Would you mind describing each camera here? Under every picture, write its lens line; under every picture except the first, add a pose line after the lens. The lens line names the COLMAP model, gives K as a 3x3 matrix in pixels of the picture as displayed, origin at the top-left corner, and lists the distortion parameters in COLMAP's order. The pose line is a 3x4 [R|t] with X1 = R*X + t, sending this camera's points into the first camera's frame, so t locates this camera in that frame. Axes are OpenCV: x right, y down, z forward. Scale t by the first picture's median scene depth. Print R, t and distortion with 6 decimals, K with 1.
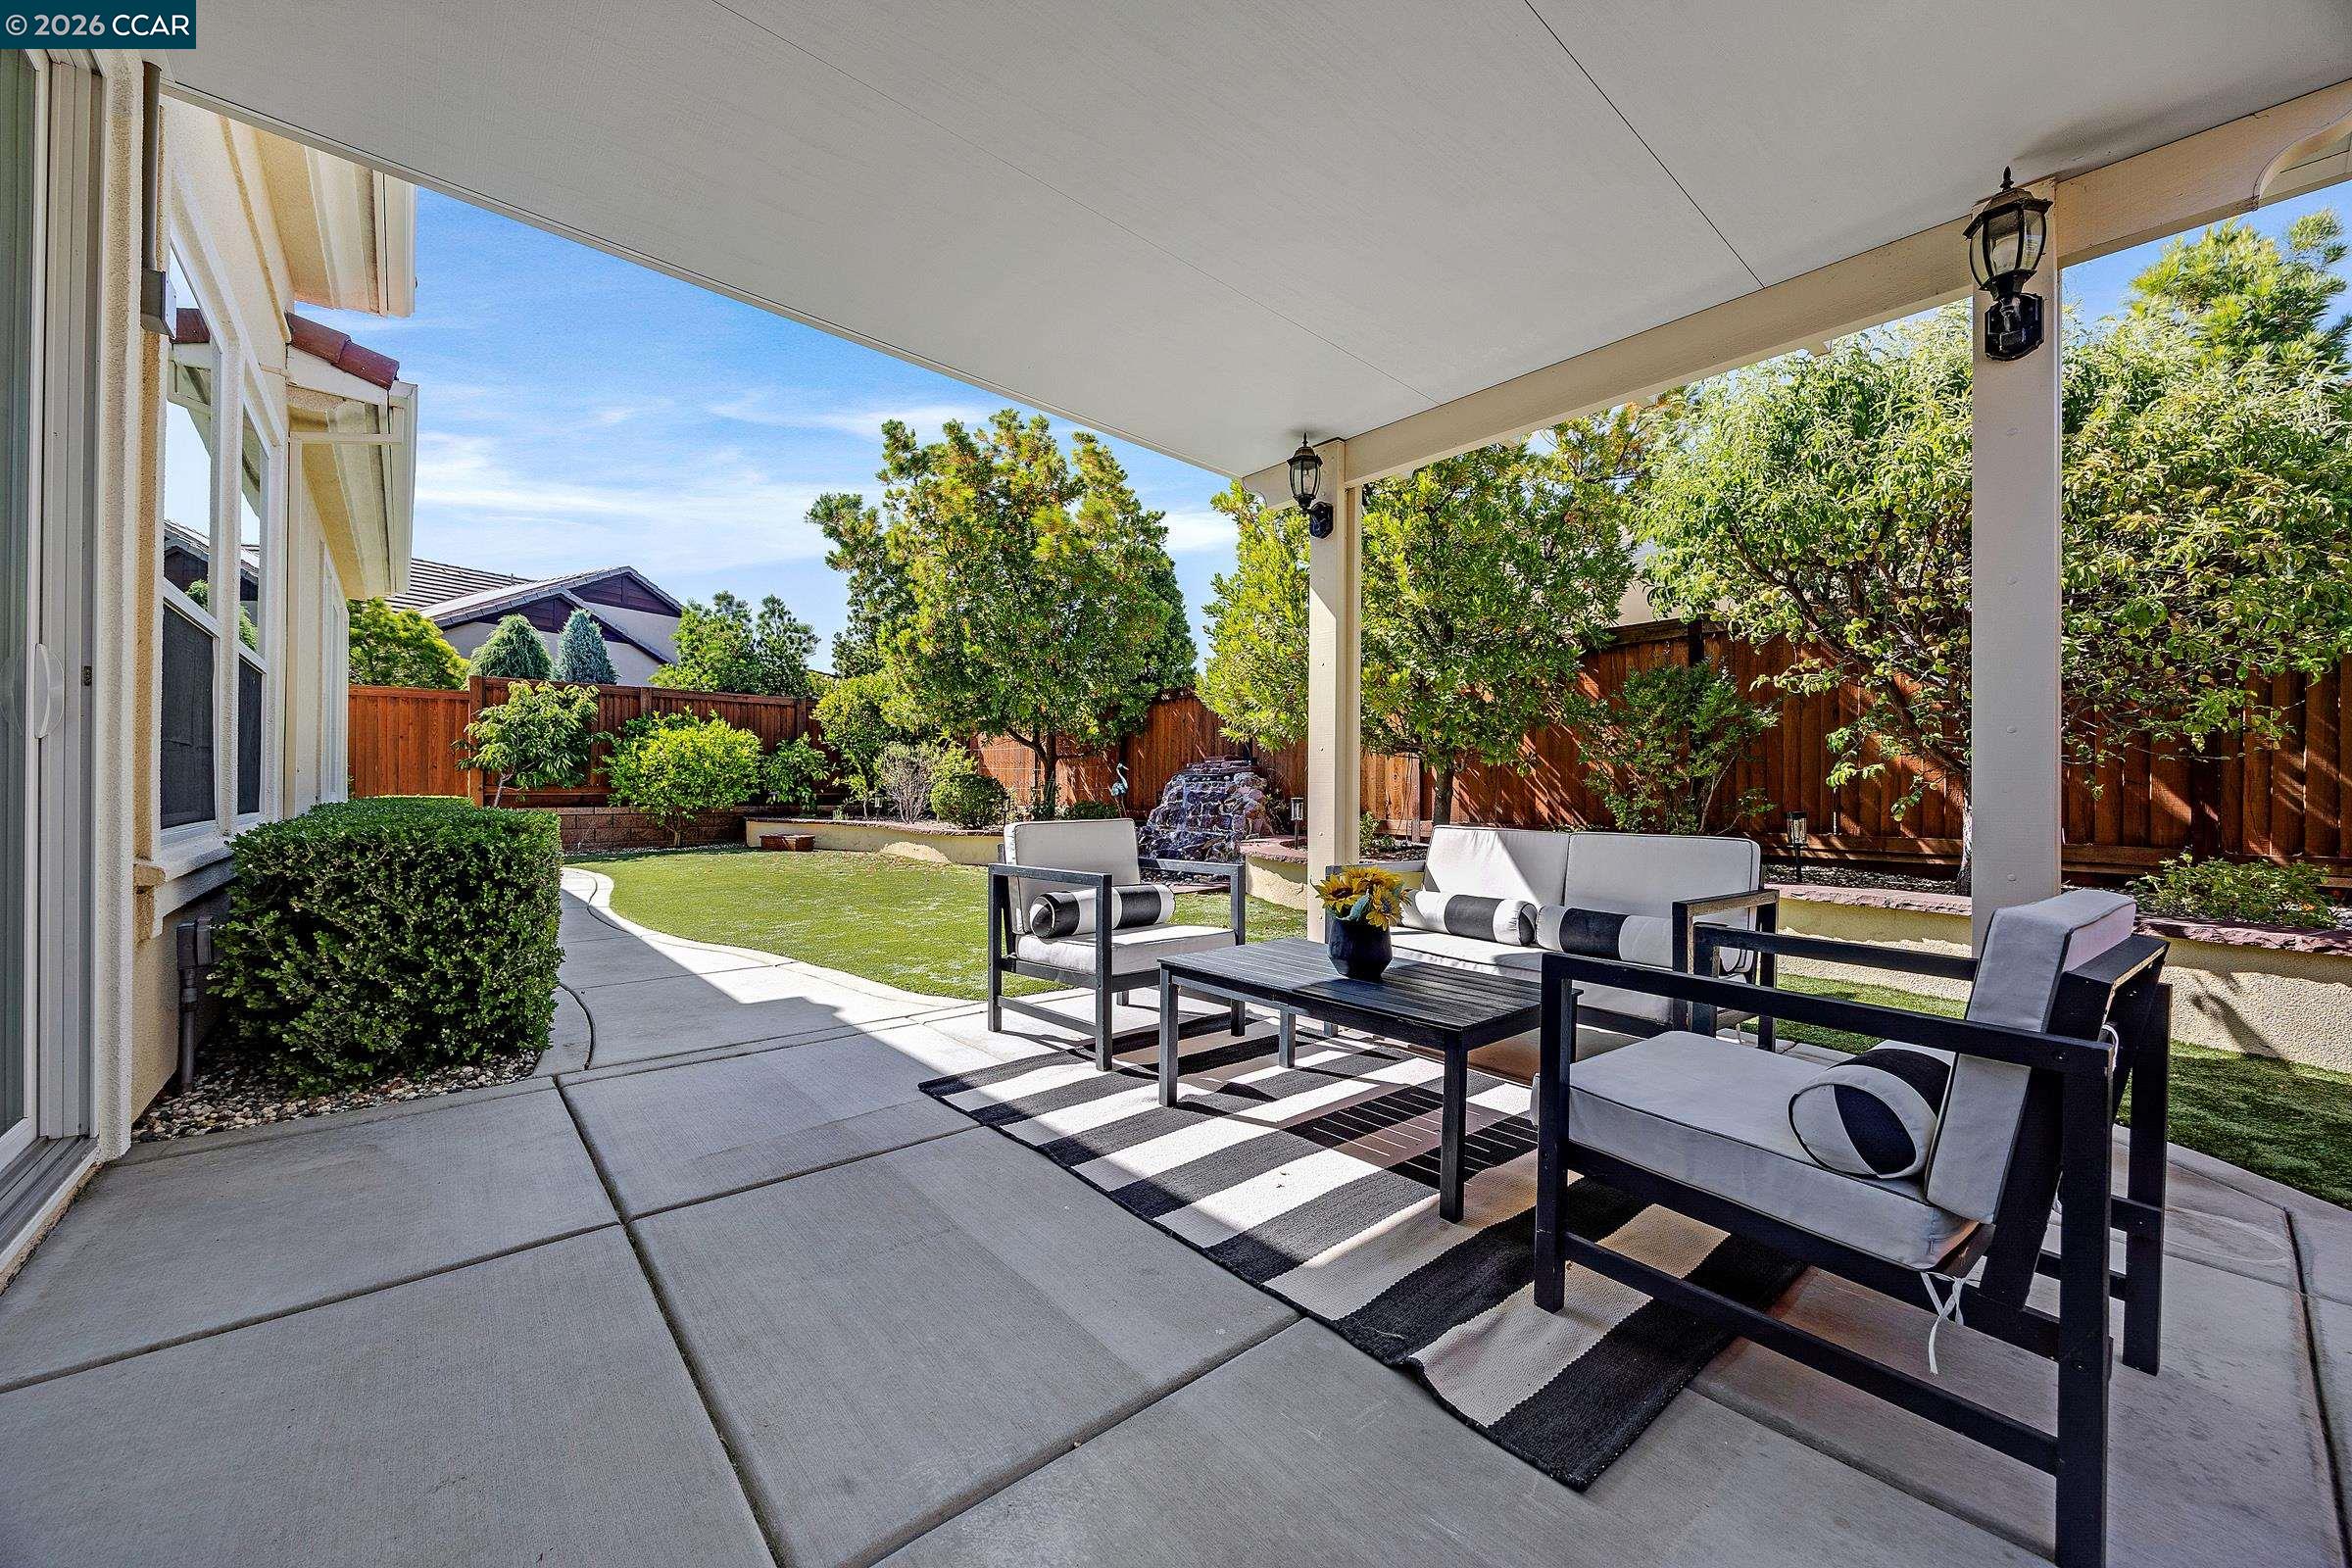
lens RADIAL K [[900.5, 0, 1183.8], [0, 900.5, 782.9], [0, 0, 1]] dist [0.000021, -0.000049]
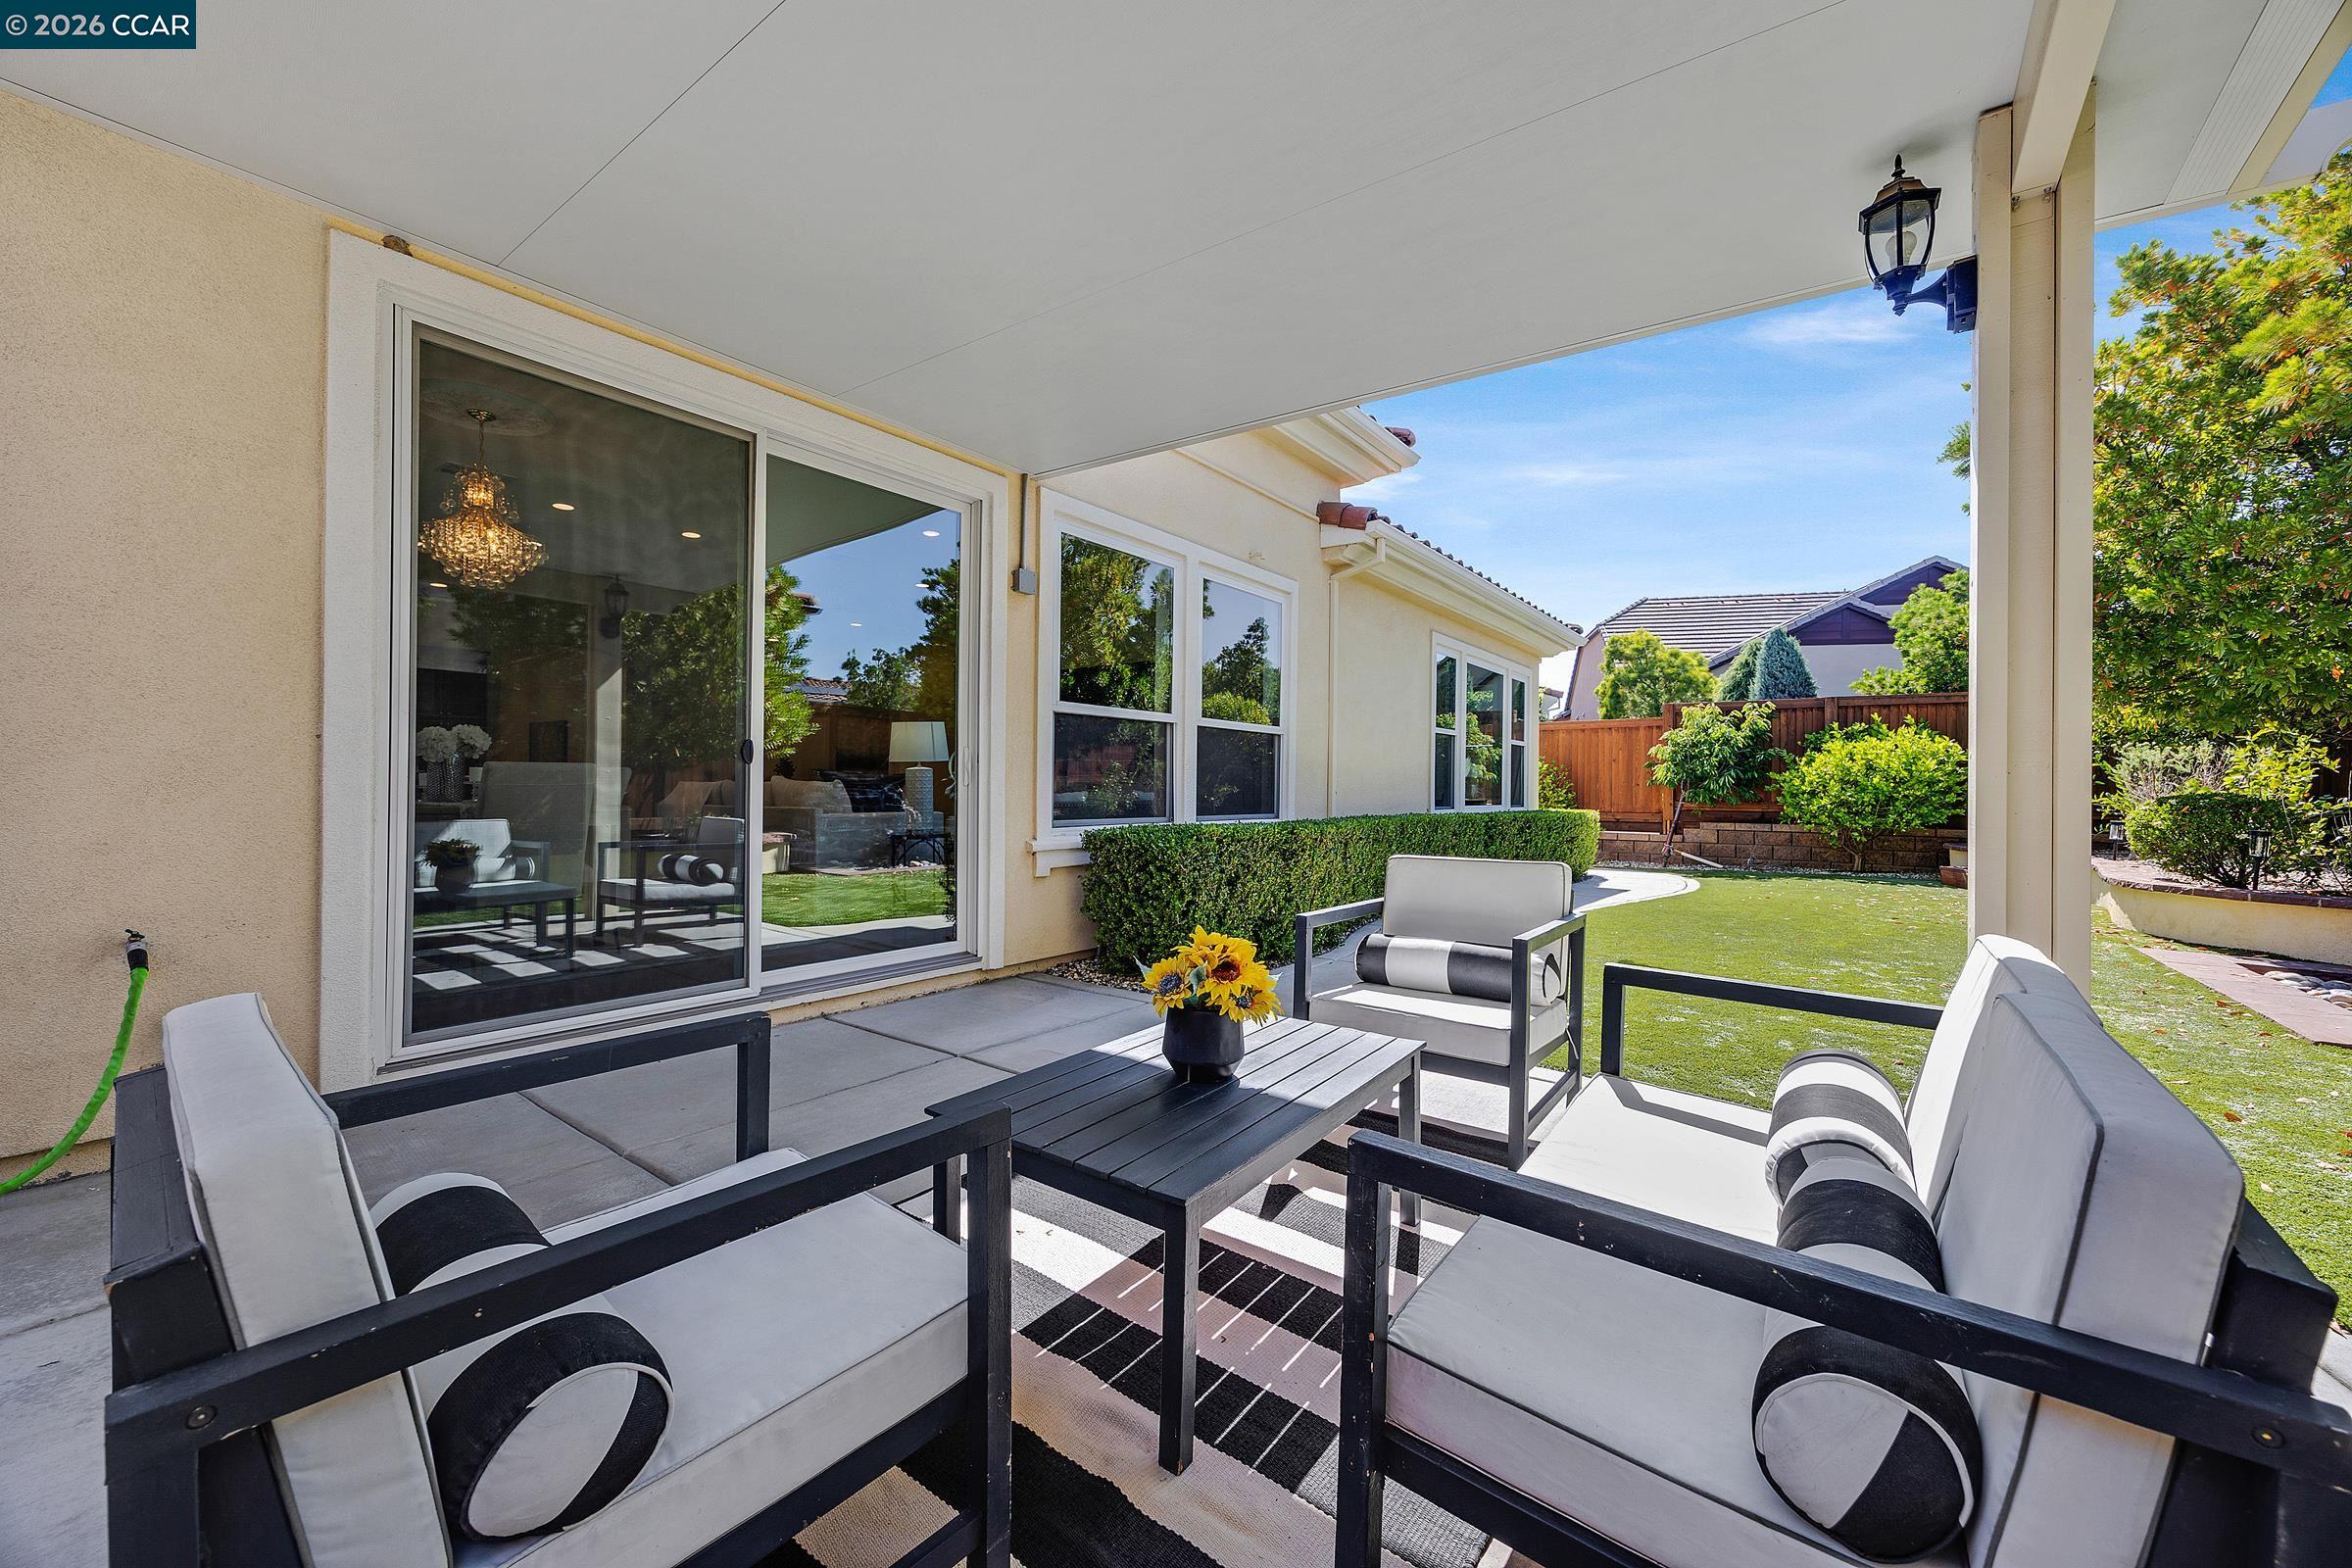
lens RADIAL K [[900.5, 0, 1180.7], [0, 900.5, 786.9], [0, 0, 1]] dist [0.000021, -0.000049]
pose [[0.211550, -0.004915, -0.977355, 0.182680], [-0.004705, 0.999971, -0.006047, -0.005081], [0.977356, 0.005878, 0.211521, 0.159715]]
